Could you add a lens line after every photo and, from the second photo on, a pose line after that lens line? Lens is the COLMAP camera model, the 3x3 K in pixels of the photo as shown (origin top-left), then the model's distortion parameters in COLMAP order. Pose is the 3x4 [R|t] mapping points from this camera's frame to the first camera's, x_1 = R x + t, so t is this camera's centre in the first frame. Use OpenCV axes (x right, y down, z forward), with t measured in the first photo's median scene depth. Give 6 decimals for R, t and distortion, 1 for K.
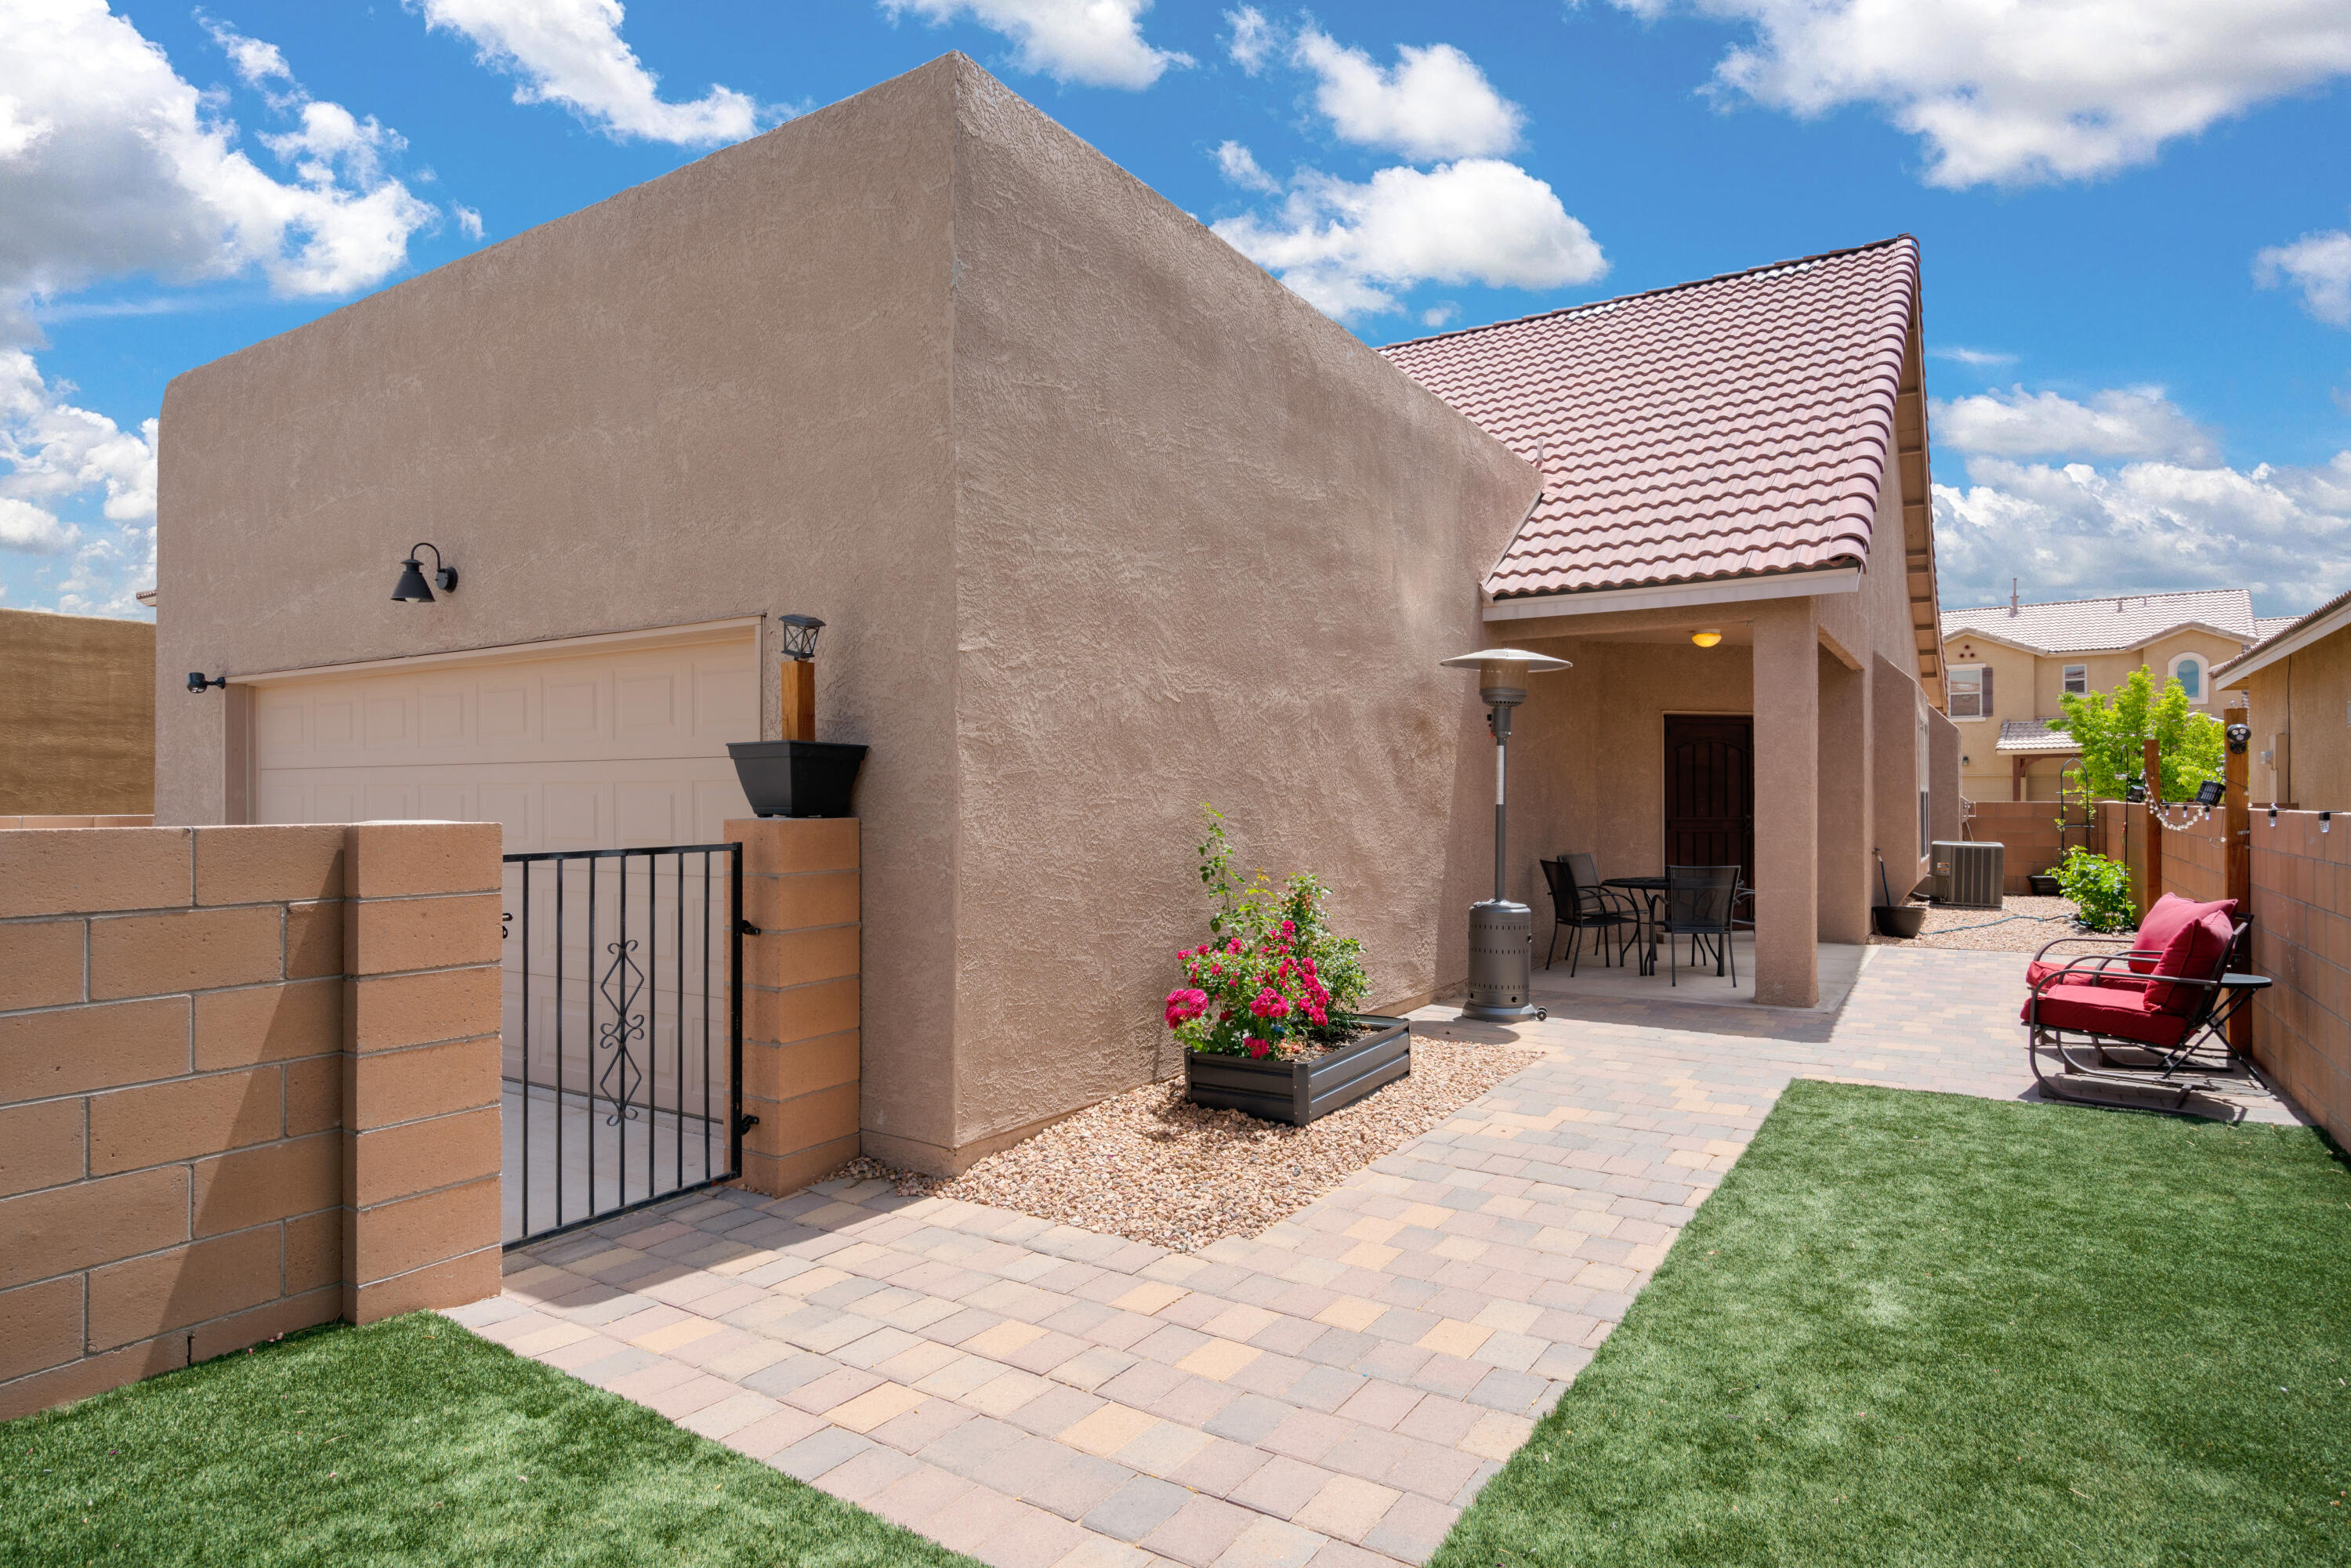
lens RADIAL K [[1266.0, 0, 1173.3], [0, 1266.0, 791.4], [0, 0, 1]] dist [0.003133, 0.002667]
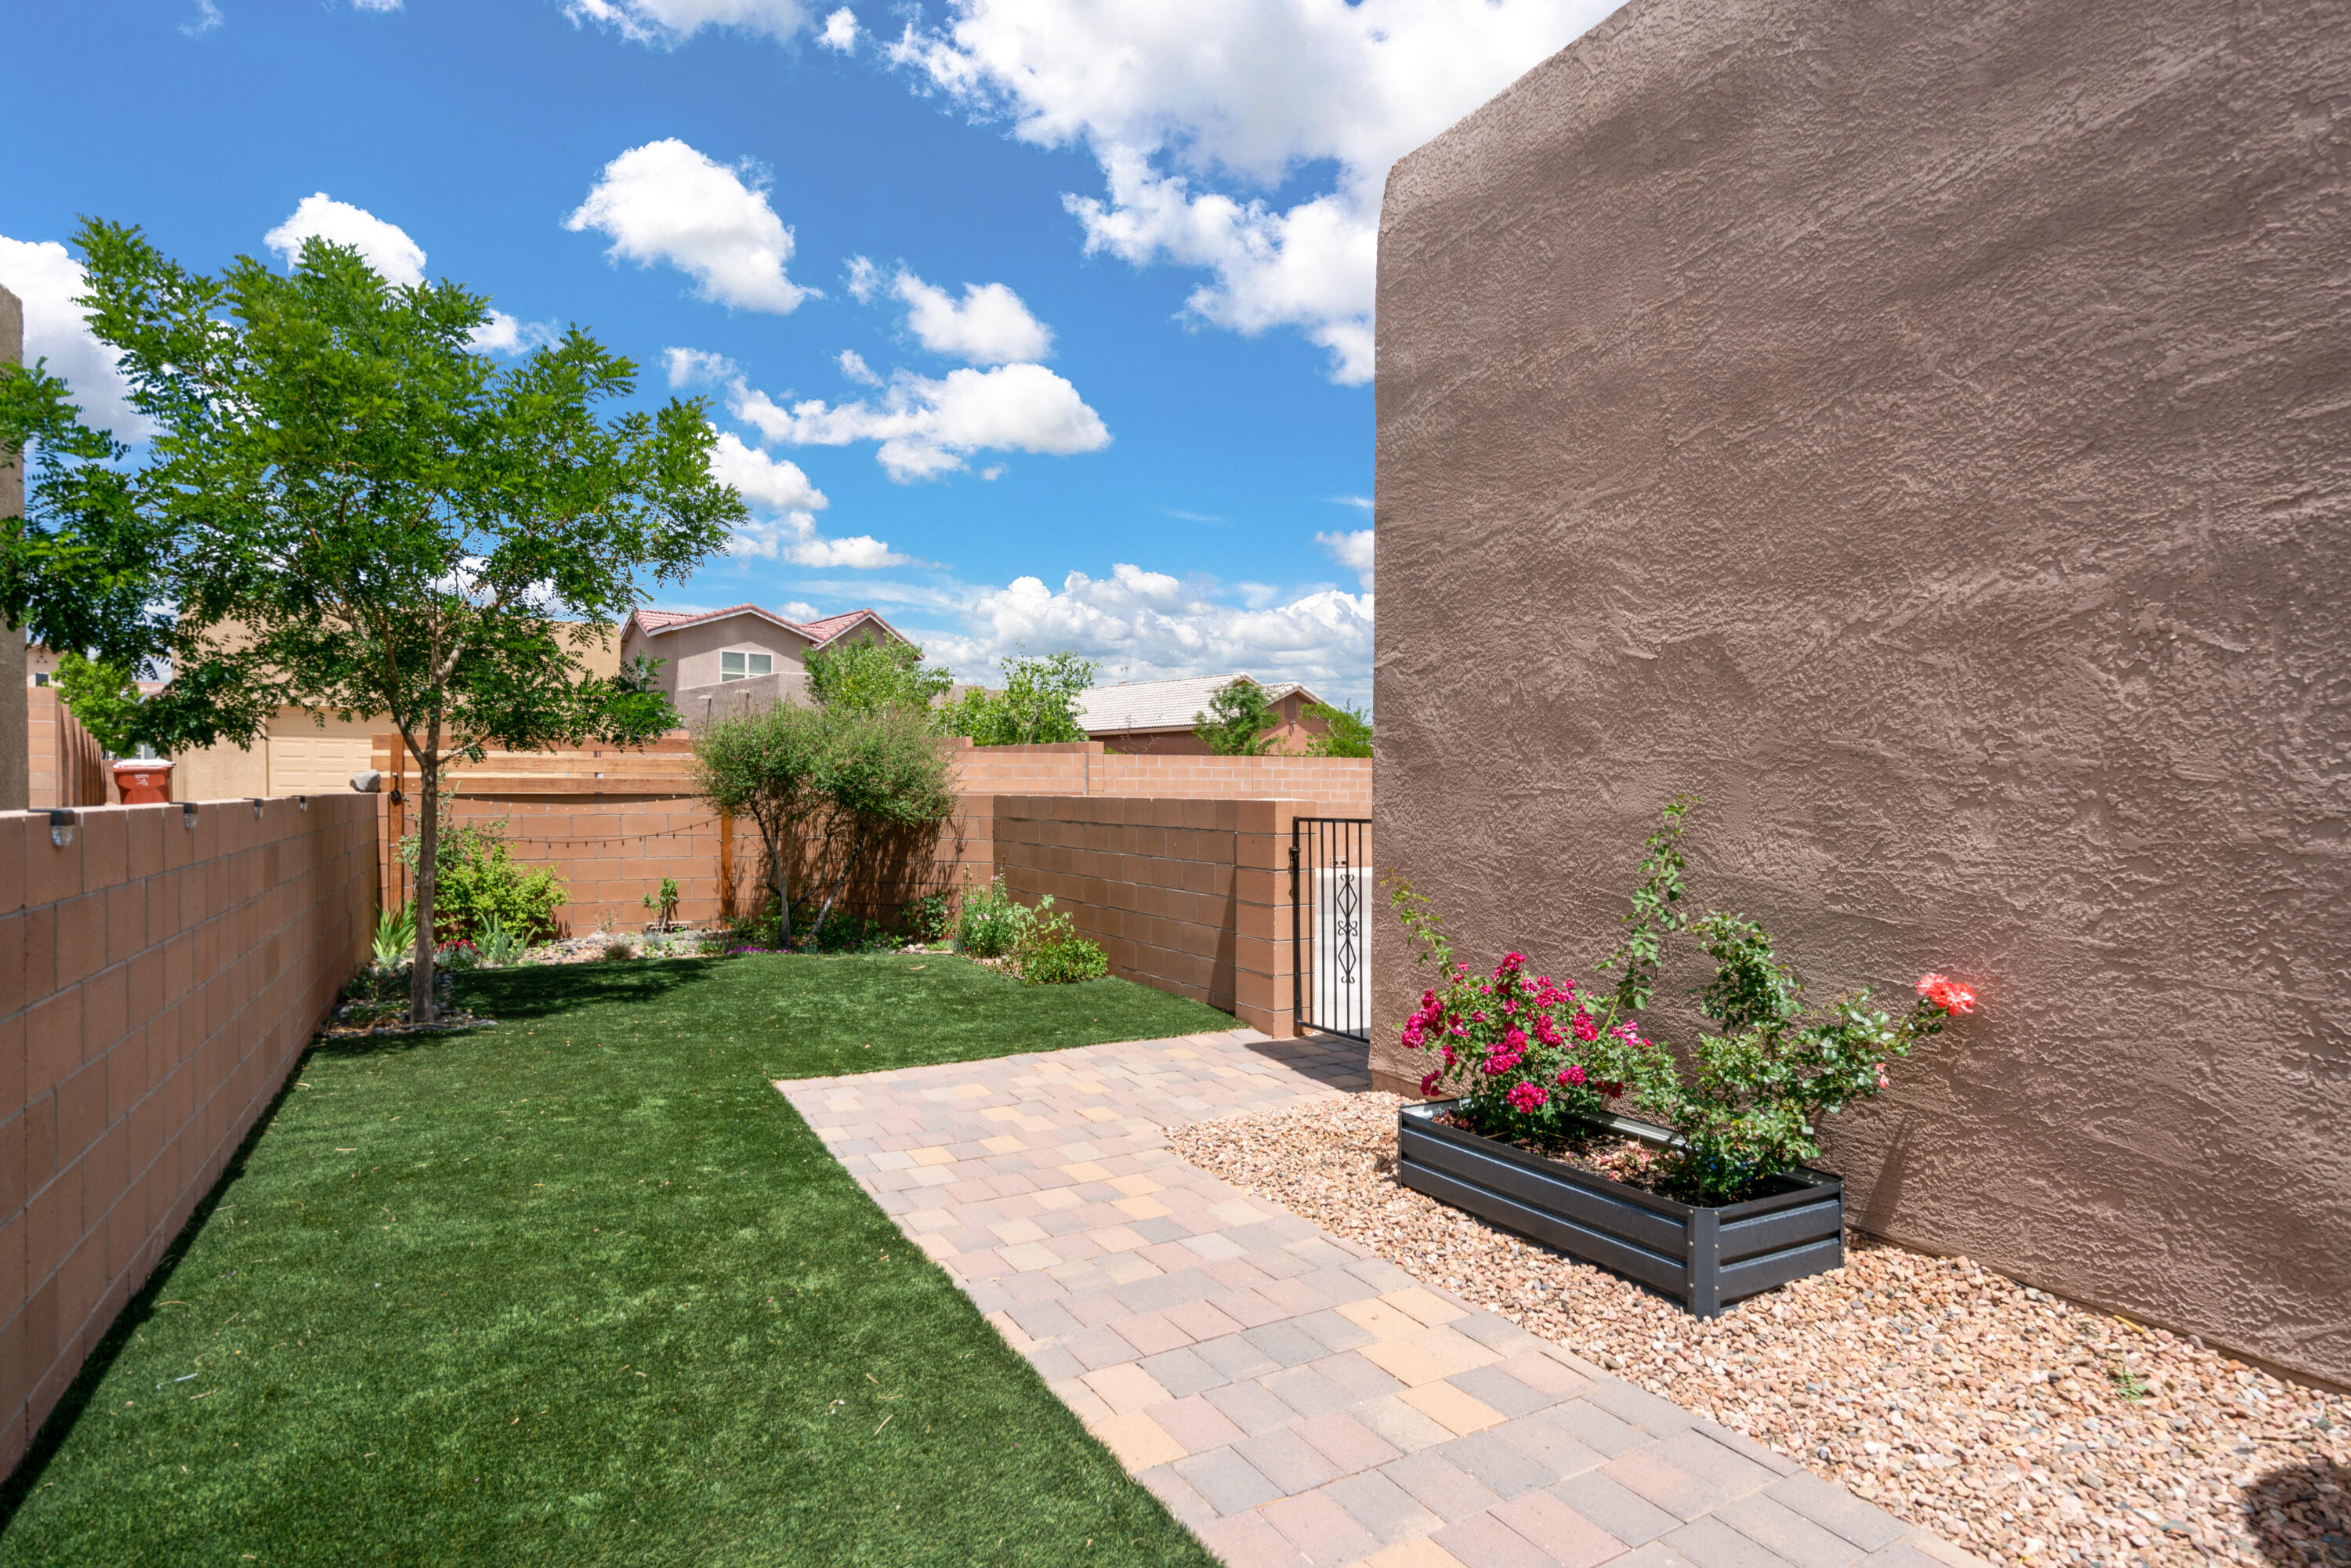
lens RADIAL K [[1228.1, 0, 1175.5], [0, 1228.1, 784.0], [0, 0, 1]] dist [0.025973, -0.000153]
pose [[-0.457608, -0.001545, -0.889153, 0.618193], [0.004786, 0.999980, -0.004200, 0.003580], [0.889141, -0.006177, -0.457591, 0.865874]]
